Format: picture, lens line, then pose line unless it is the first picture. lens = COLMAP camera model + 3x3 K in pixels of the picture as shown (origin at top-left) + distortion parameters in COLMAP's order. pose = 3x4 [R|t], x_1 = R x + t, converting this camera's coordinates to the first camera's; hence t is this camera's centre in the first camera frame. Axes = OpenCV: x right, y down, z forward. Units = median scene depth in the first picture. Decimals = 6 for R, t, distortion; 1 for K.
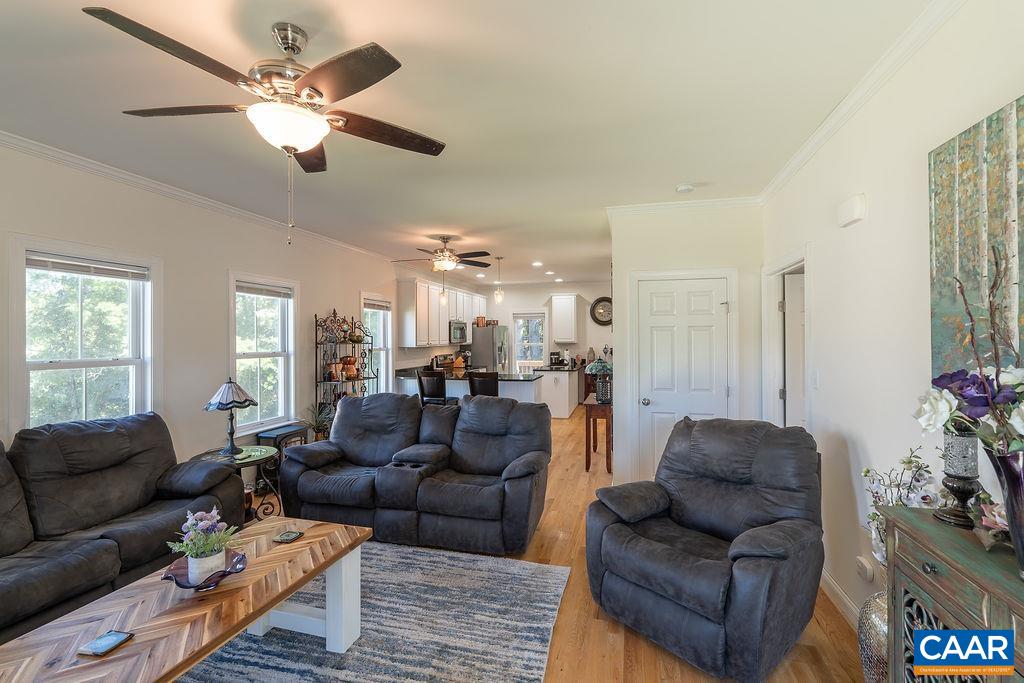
lens RADIAL K [[464.5, 0, 510.9], [0, 464.5, 338.6], [0, 0, 1]] dist [-0.000367, -0.000333]
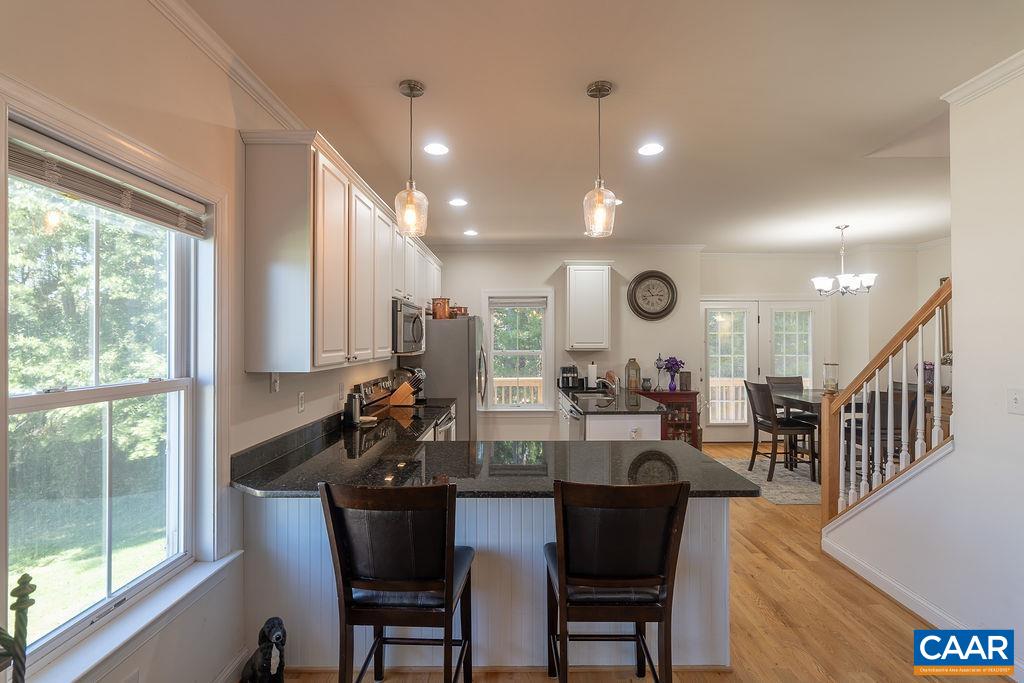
lens RADIAL K [[464.5, 0, 513.6], [0, 464.5, 338.7], [0, 0, 1]] dist [-0.000367, -0.000333]
pose [[0.970481, 0.002897, 0.241161, -0.112047], [-0.001031, 0.999969, -0.007864, -0.000182], [-0.241176, 0.007383, 0.970453, 0.506916]]
